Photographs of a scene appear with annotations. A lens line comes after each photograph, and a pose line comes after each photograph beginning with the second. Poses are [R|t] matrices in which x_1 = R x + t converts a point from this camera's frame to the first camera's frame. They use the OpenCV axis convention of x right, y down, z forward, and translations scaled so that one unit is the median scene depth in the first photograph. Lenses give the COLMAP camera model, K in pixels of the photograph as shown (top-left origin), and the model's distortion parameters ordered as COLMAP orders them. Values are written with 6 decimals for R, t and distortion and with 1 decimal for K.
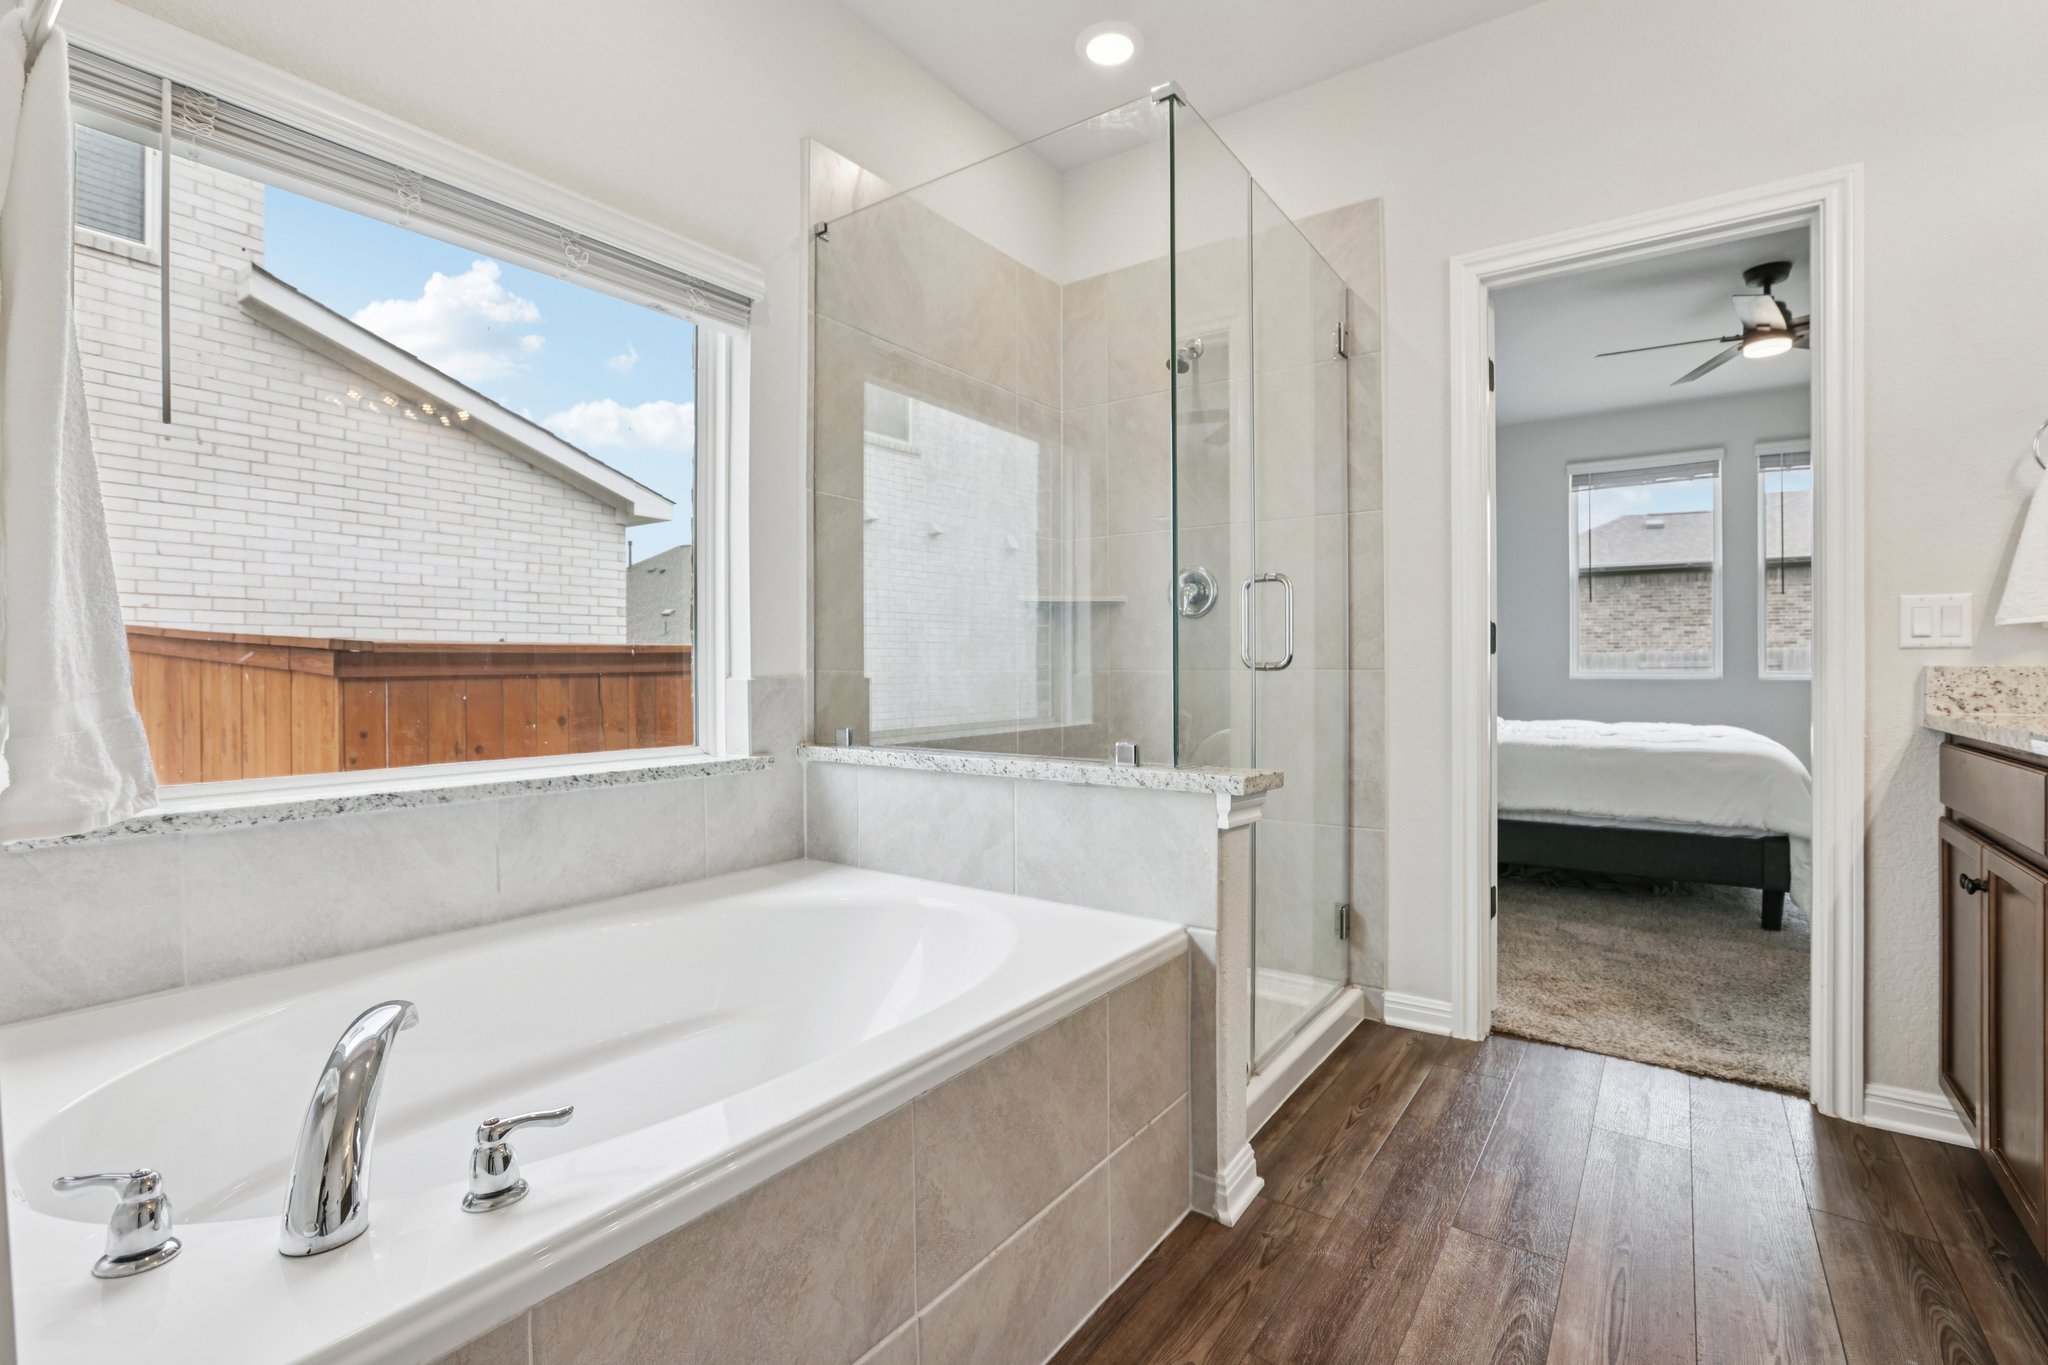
lens RADIAL K [[935.5, 0, 1021.0], [0, 935.5, 667.5], [0, 0, 1]] dist [-0.031985, 0.009180]
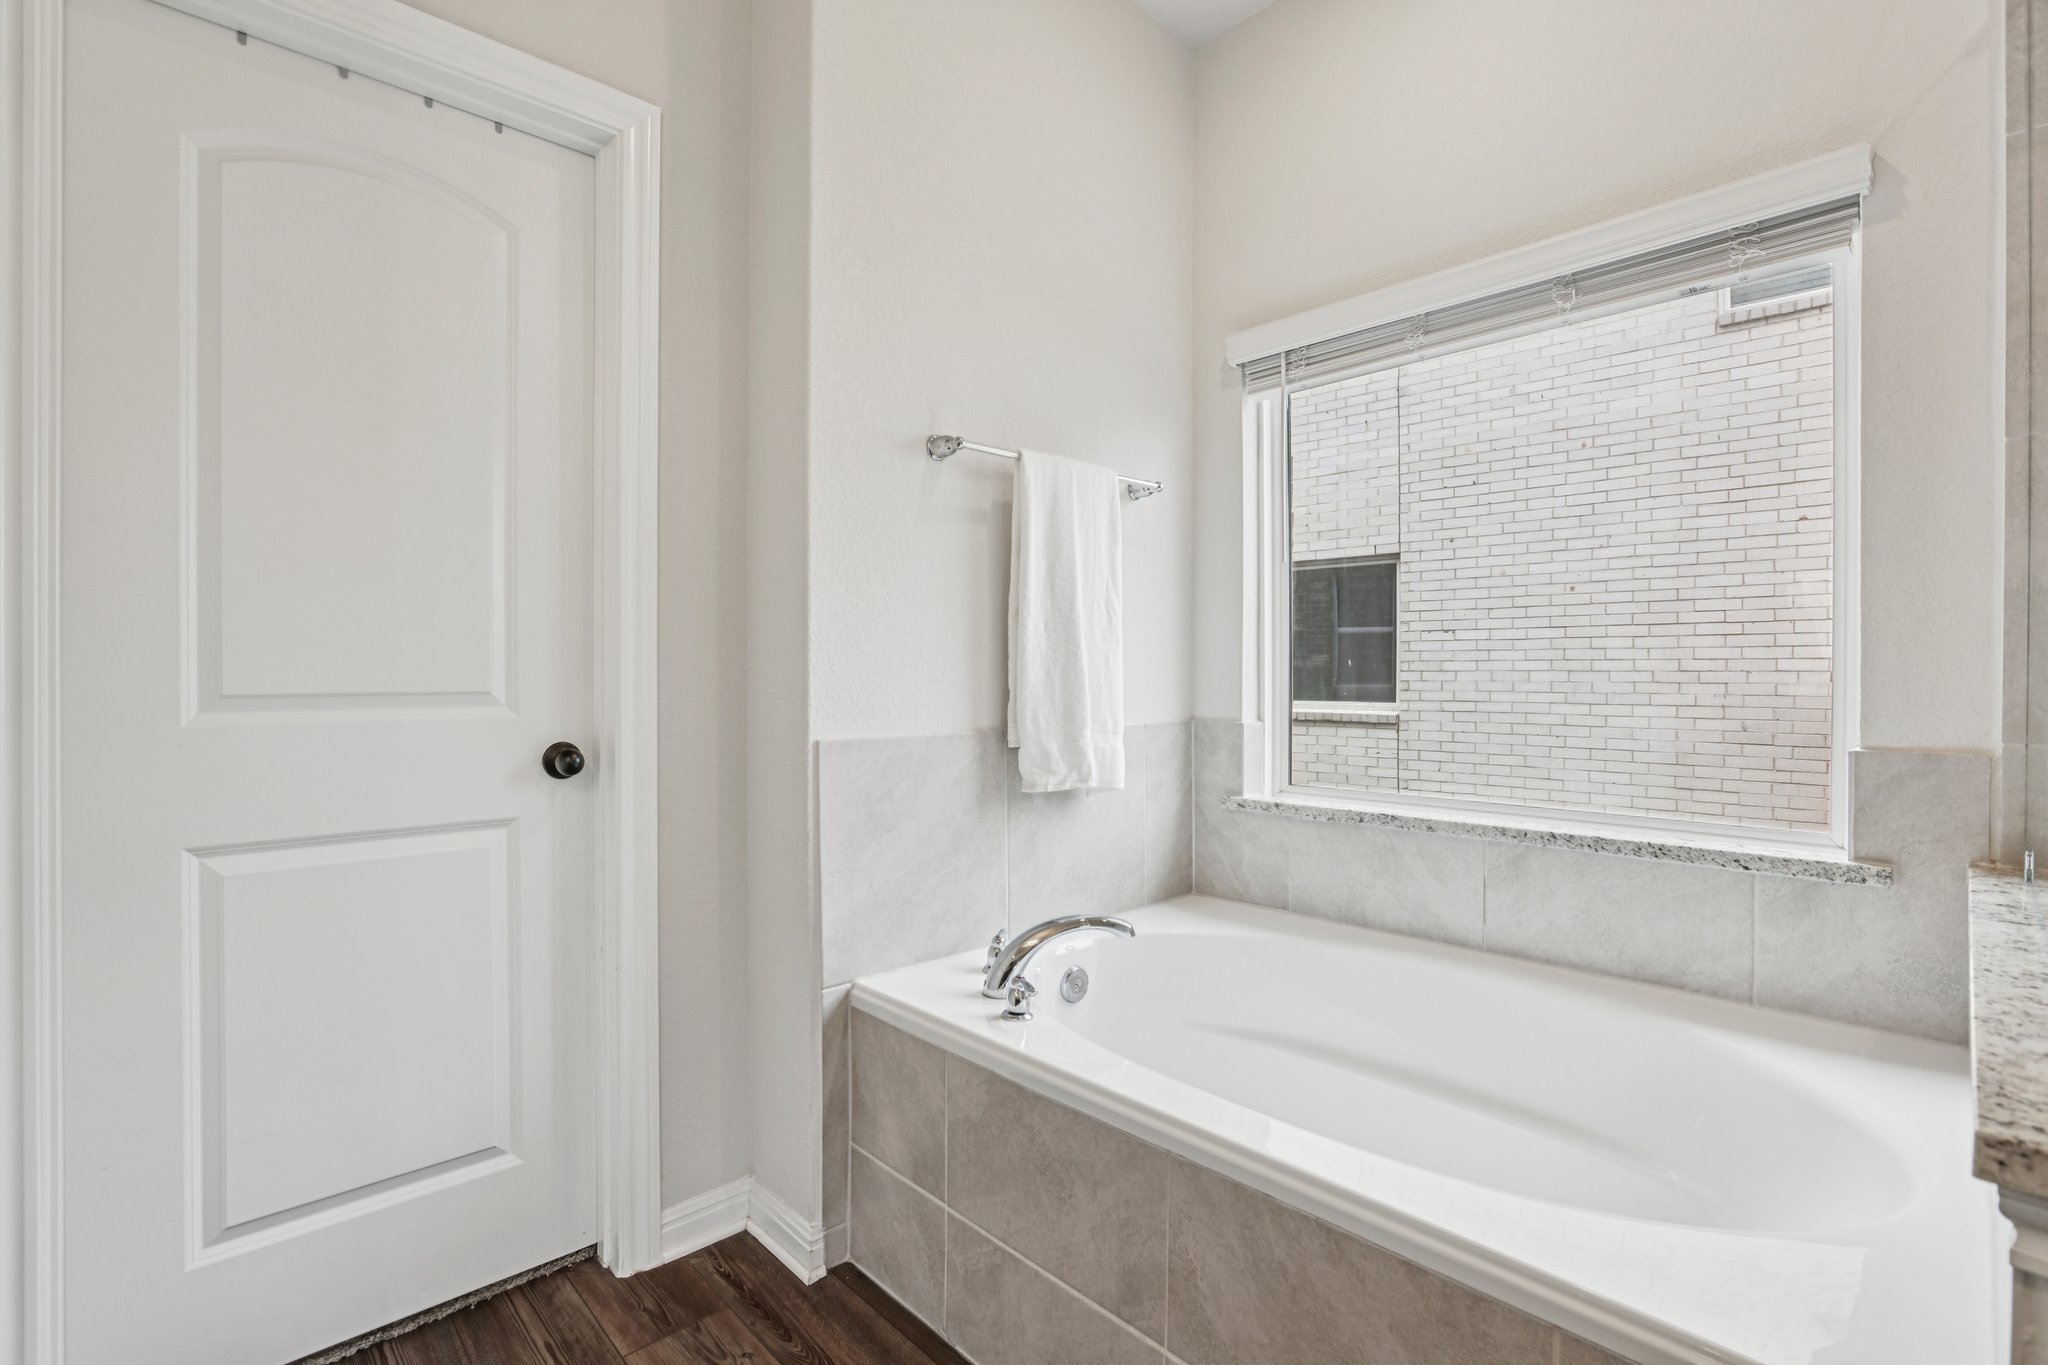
lens RADIAL K [[935.5, 0, 1011.4], [0, 935.5, 673.4], [0, 0, 1]] dist [-0.031985, 0.009180]
pose [[-0.188262, 0.003598, -0.982112, 0.660132], [0.002493, 0.999992, 0.003185, -0.063996], [0.982116, -0.001849, -0.188270, 0.693838]]
